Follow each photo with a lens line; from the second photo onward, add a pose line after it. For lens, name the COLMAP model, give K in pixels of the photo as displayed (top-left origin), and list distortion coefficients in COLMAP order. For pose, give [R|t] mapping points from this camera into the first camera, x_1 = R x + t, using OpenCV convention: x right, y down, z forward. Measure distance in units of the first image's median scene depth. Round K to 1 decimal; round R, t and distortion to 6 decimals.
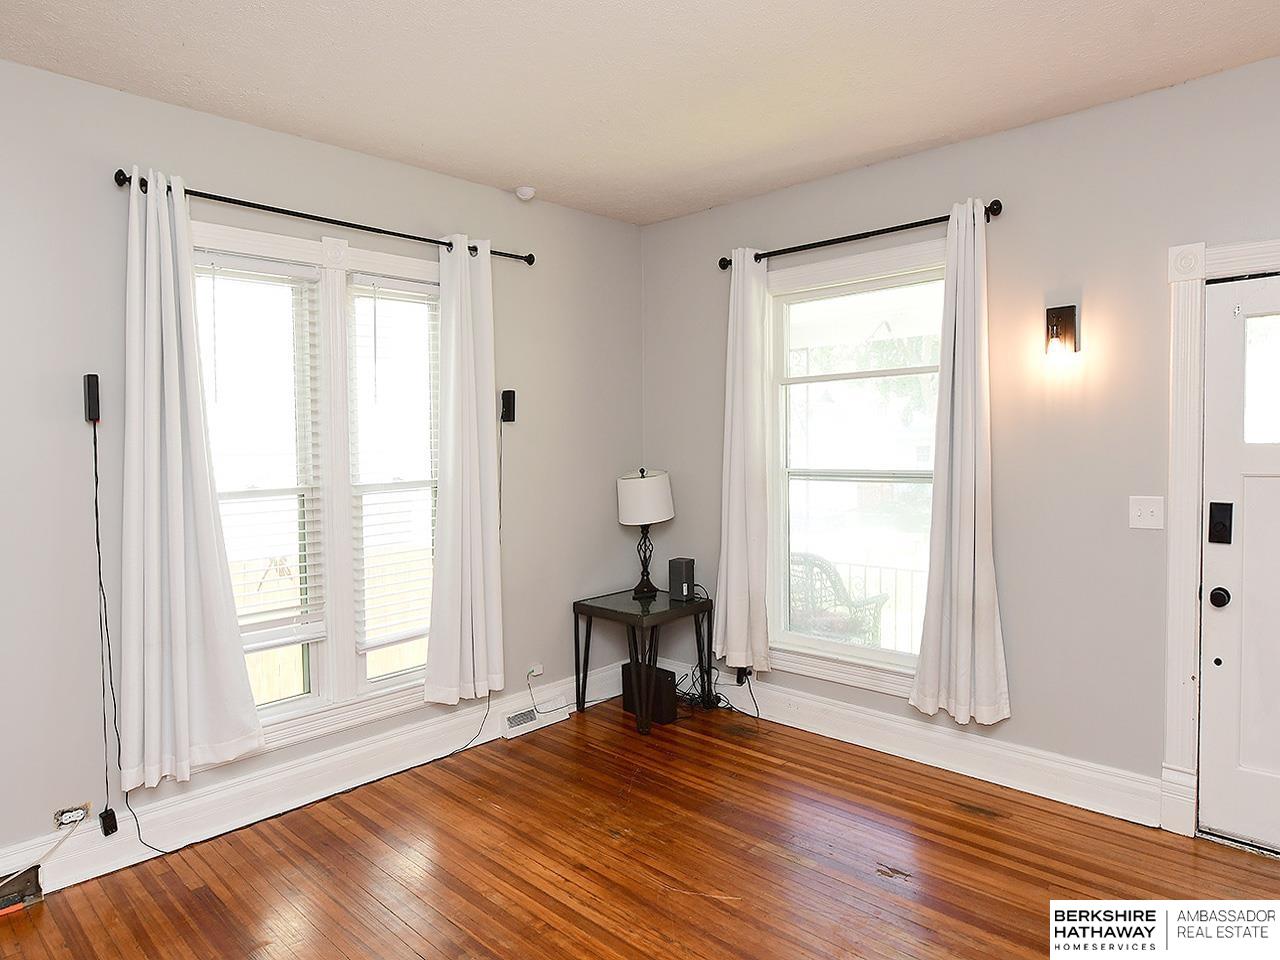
lens RADIAL K [[798.5, 0, 602.6], [0, 798.5, 462.1], [0, 0, 1]] dist [0.003702, -0.009102]
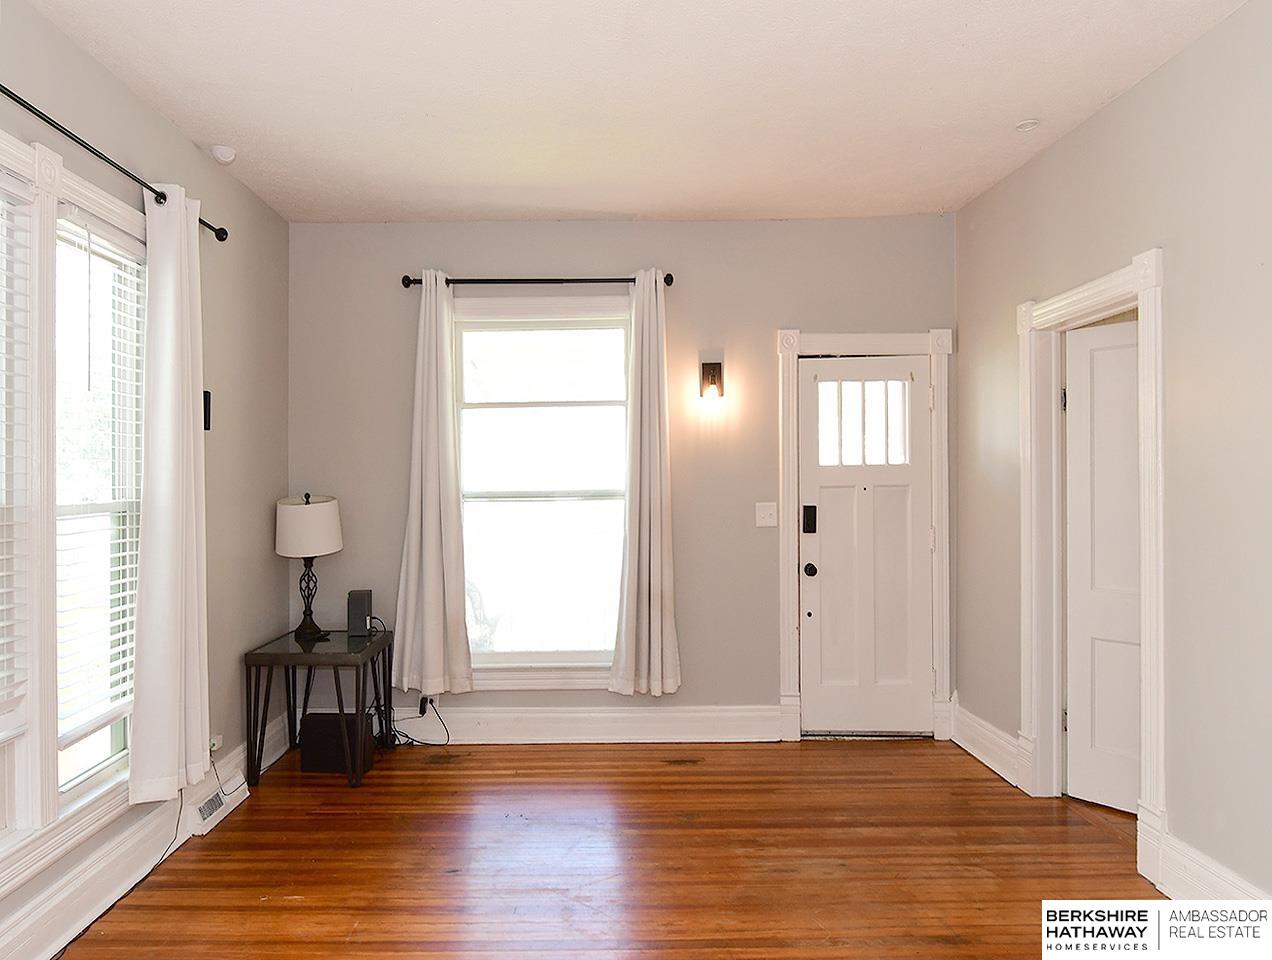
lens RADIAL K [[832.5, 0, 593.2], [0, 832.5, 475.6], [0, 0, 1]] dist [-0.004412, 0.005935]
pose [[0.702692, 0.014481, 0.711347, -0.471849], [0.018964, 0.999056, -0.039072, 0.037498], [-0.711241, 0.040946, 0.701755, 0.155299]]
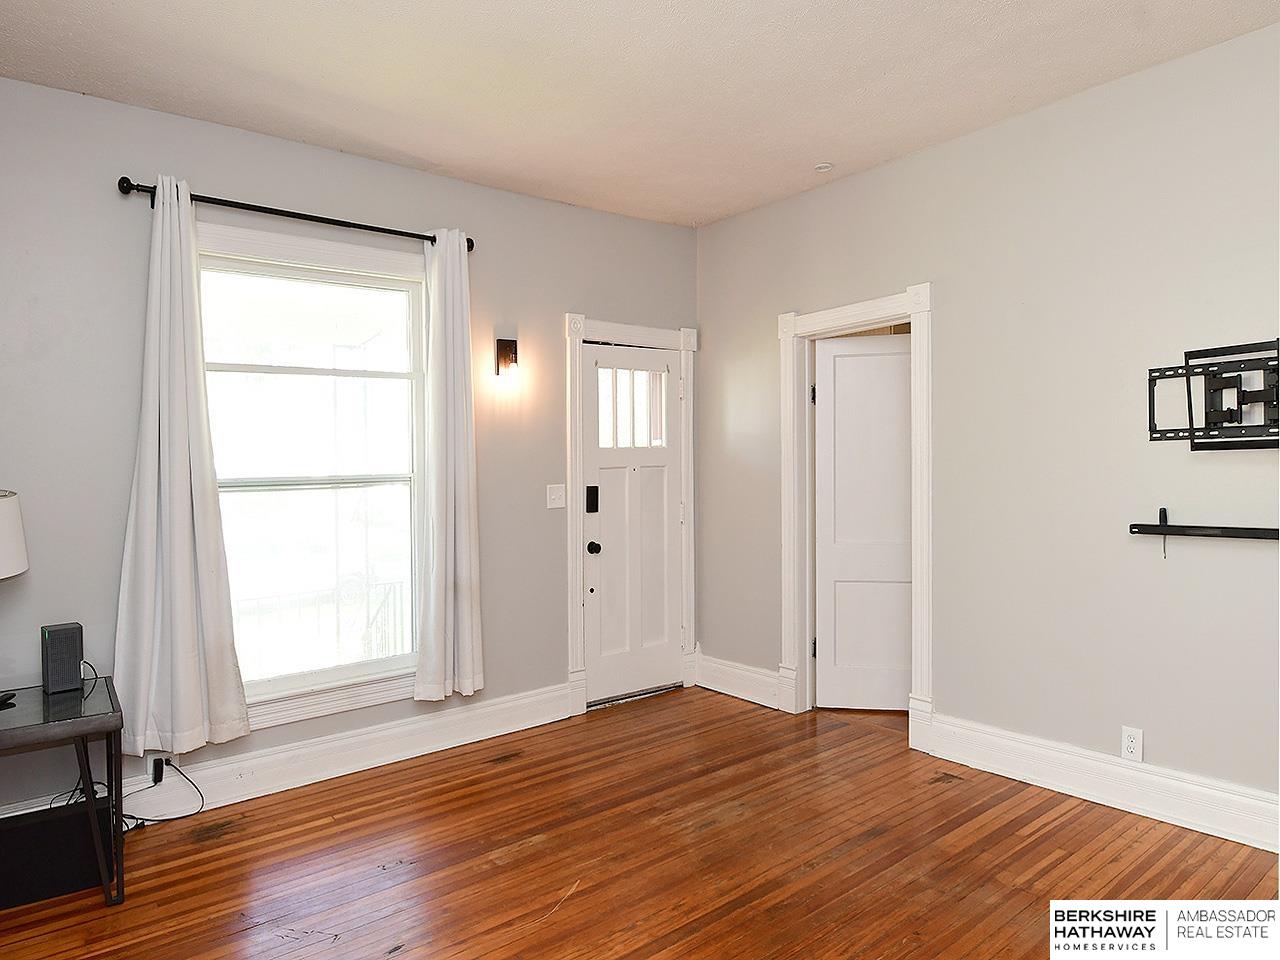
lens RADIAL K [[798.5, 0, 670.1], [0, 798.5, 480.1], [0, 0, 1]] dist [0.003702, -0.009102]
pose [[0.087124, -0.004110, 0.996189, -0.581750], [0.048810, 0.998808, -0.000148, 0.036748], [-0.995001, 0.048637, 0.087221, 0.554007]]
